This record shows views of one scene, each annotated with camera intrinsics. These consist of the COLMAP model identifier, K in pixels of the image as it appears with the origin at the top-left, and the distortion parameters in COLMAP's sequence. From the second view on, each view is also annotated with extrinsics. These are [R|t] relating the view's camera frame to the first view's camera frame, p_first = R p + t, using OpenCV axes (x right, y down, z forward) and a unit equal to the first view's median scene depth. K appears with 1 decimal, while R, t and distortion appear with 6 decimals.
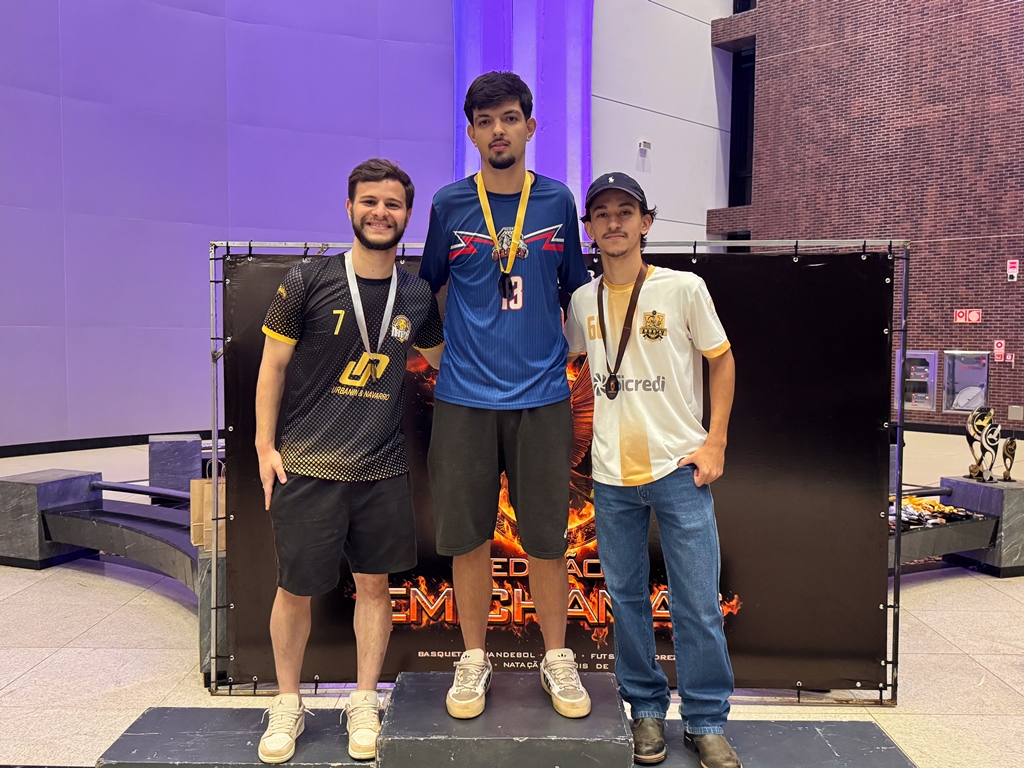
lens RADIAL K [[948.0, 0, 512.7], [0, 948.0, 388.4], [0, 0, 1]] dist [0.109461, -0.206221]
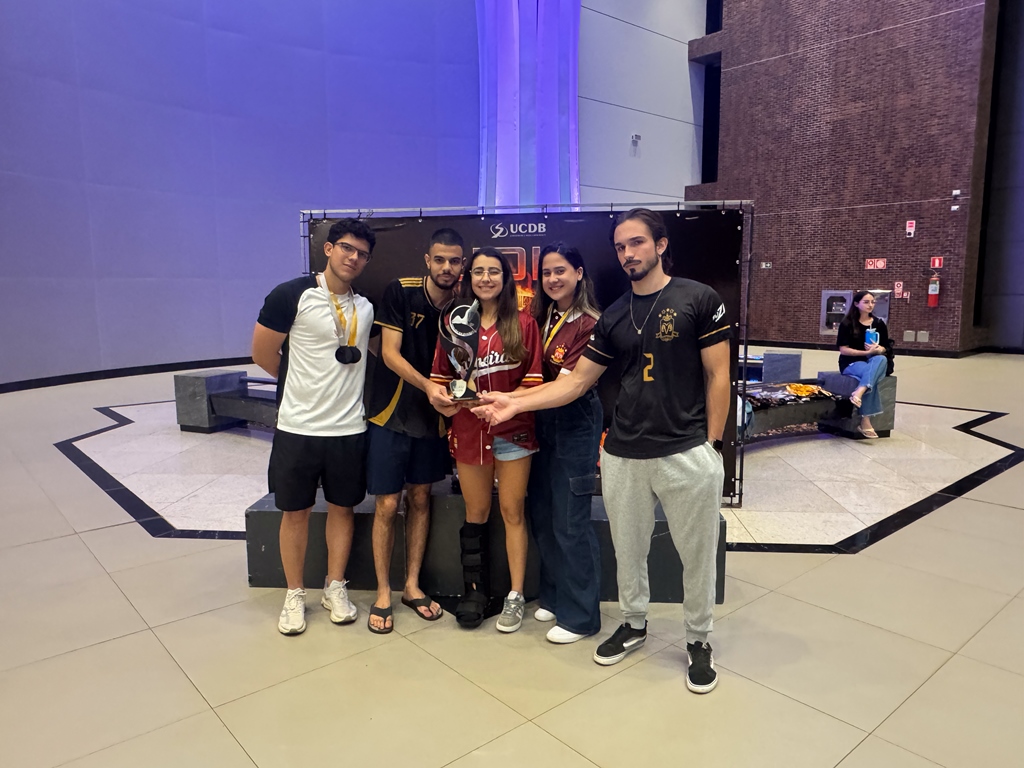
lens RADIAL K [[724.2, 0, 506.9], [0, 724.2, 386.5], [0, 0, 1]] dist [-0.002193, -0.003071]
pose [[0.998100, -0.002769, -0.061548, 0.051240], [0.007597, 0.996896, 0.078357, 0.027536], [0.061140, -0.078676, 0.995024, -0.109492]]
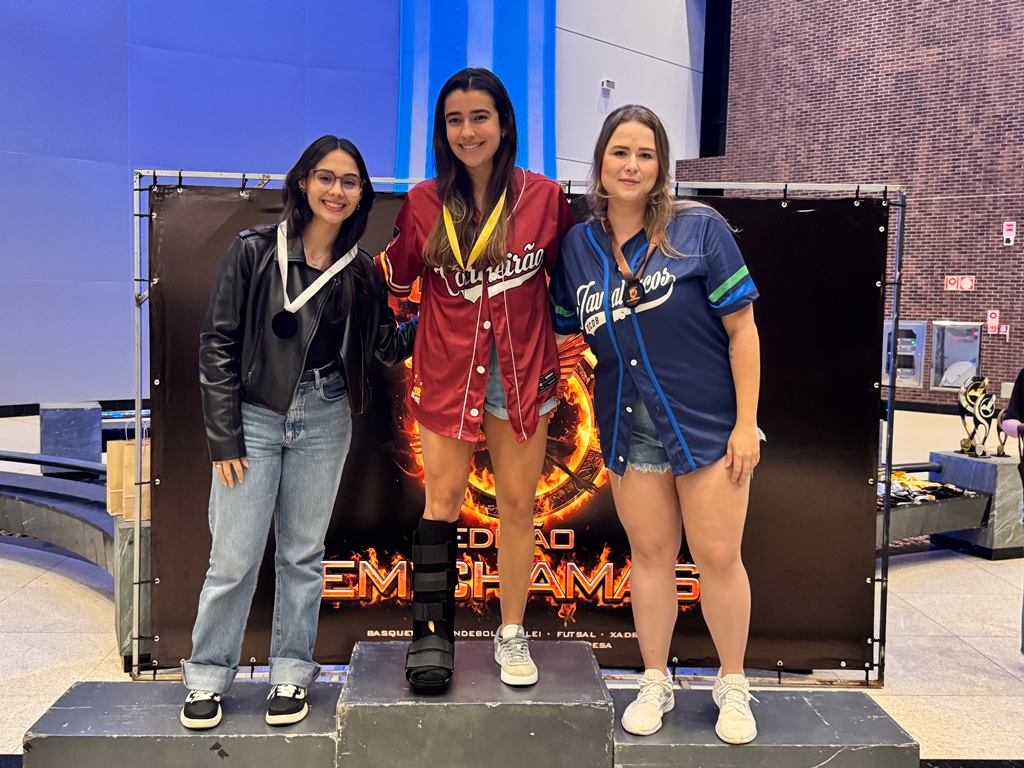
lens RADIAL K [[1082.2, 0, 513.9], [0, 1082.2, 384.9], [0, 0, 1]] dist [0.141791, -0.301507]
pose [[0.998144, 0.010800, 0.059932, -0.016167], [-0.011938, 0.999755, 0.018662, 0.014142], [-0.059716, -0.019343, 0.998028, -0.023411]]
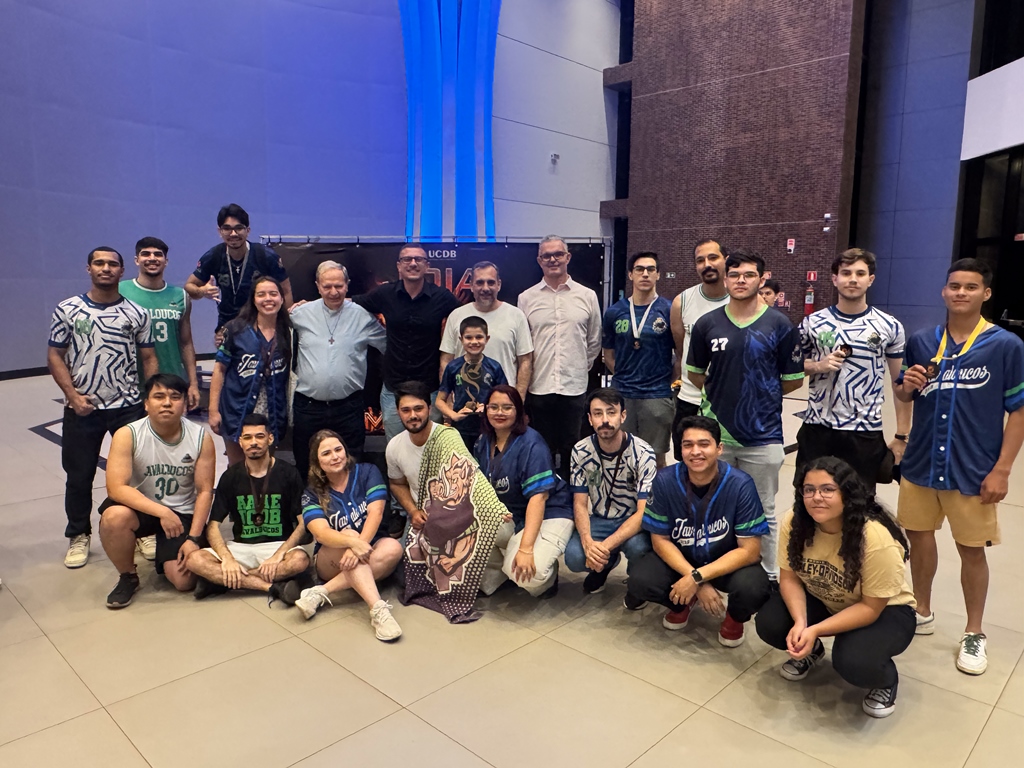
lens RADIAL K [[730.7, 0, 508.3], [0, 730.7, 381.8], [0, 0, 1]] dist [-0.004768, 0.000397]
pose [[0.999611, 0.000272, 0.027898, 0.096930], [-0.002211, 0.997580, 0.069490, 0.026048], [-0.027812, -0.069525, 0.997192, -0.336249]]
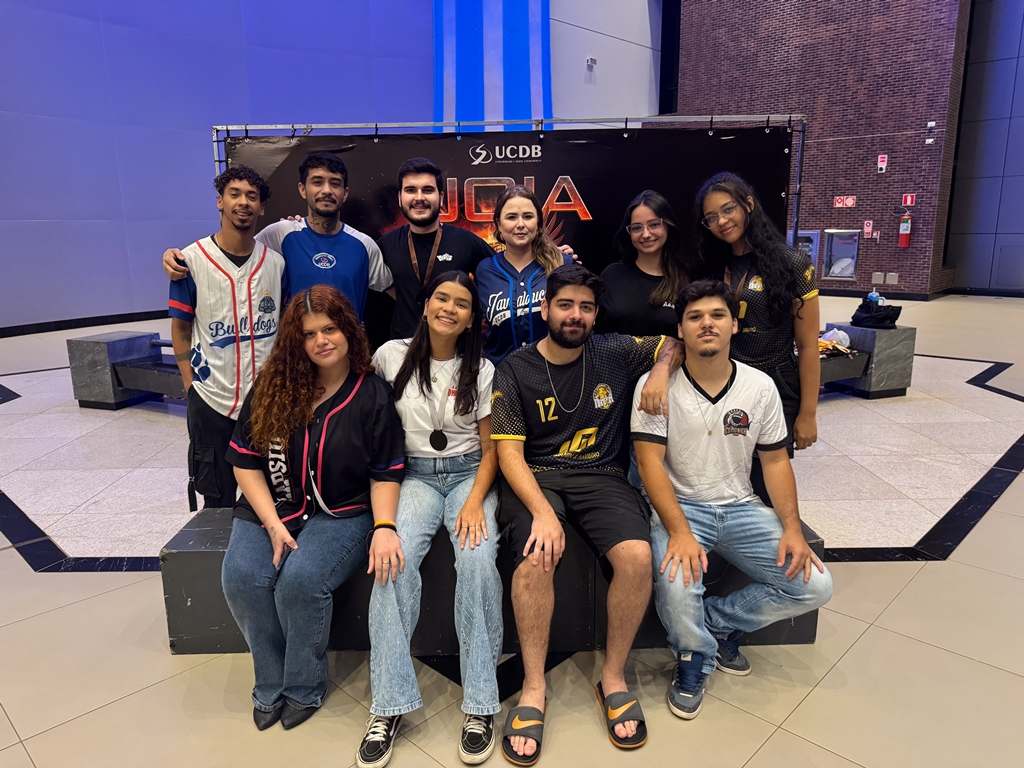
lens RADIAL K [[737.3, 0, 507.6], [0, 737.3, 387.5], [0, 0, 1]] dist [-0.003330, -0.001636]
pose [[0.999420, -0.021878, 0.026114, -0.004131], [0.017564, 0.987716, 0.155267, 0.018628], [-0.029191, -0.154718, 0.987527, 0.038544]]
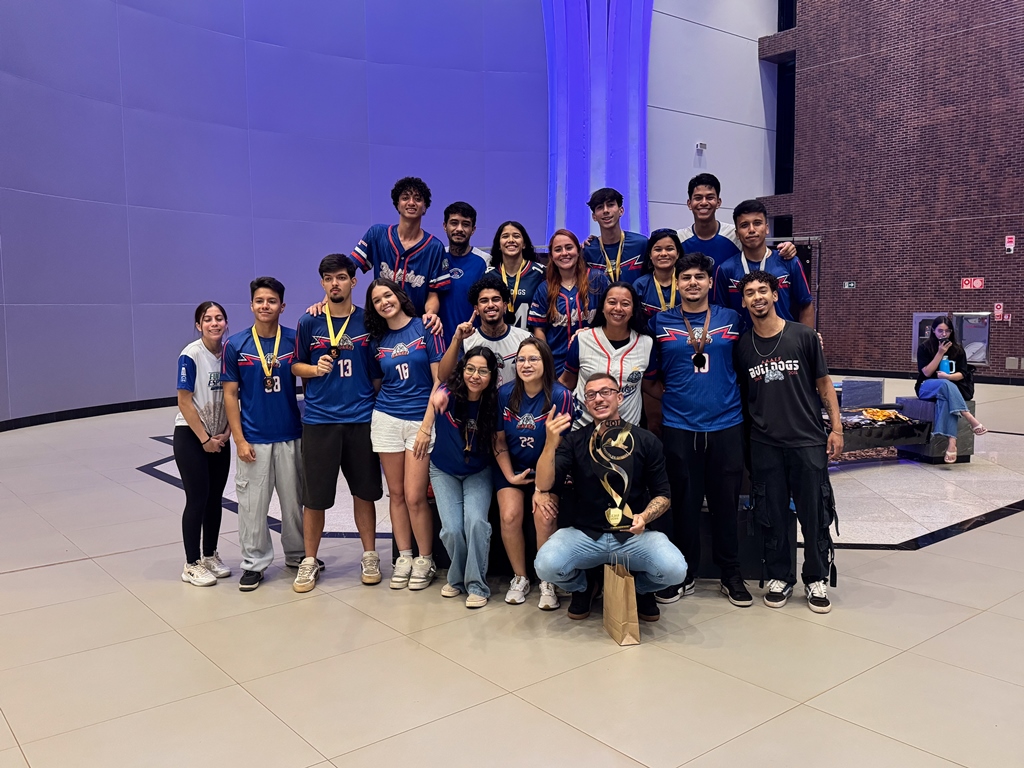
lens RADIAL K [[882.0, 0, 510.8], [0, 882.0, 385.9], [0, 0, 1]] dist [0.026776, -0.044678]
pose [[0.995596, -0.007236, -0.093465, 0.003114], [0.009994, 0.999527, 0.029073, 0.034381], [0.093210, -0.029879, 0.995198, -0.367419]]
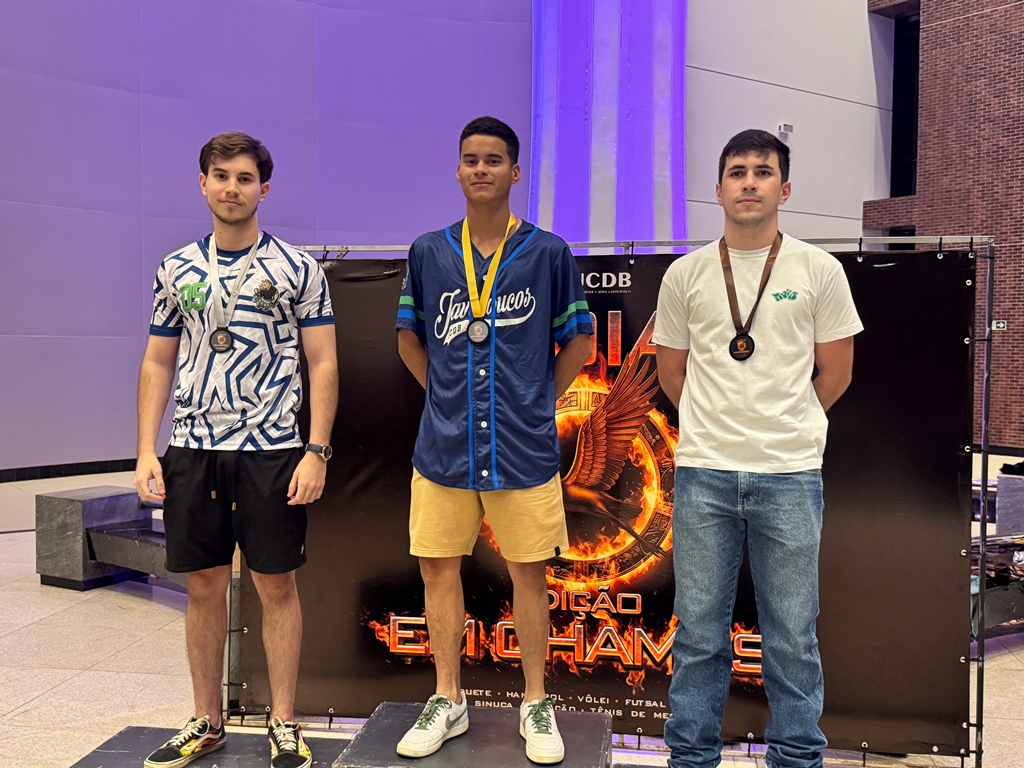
lens RADIAL K [[1083.5, 0, 511.2], [0, 1083.5, 380.1], [0, 0, 1]] dist [0.138522, -0.296541]
pose [[0.990828, 0.007269, -0.134937, 0.072734], [-0.010898, 0.999598, -0.026179, 0.004104], [0.134692, 0.027409, 0.990508, -0.026297]]
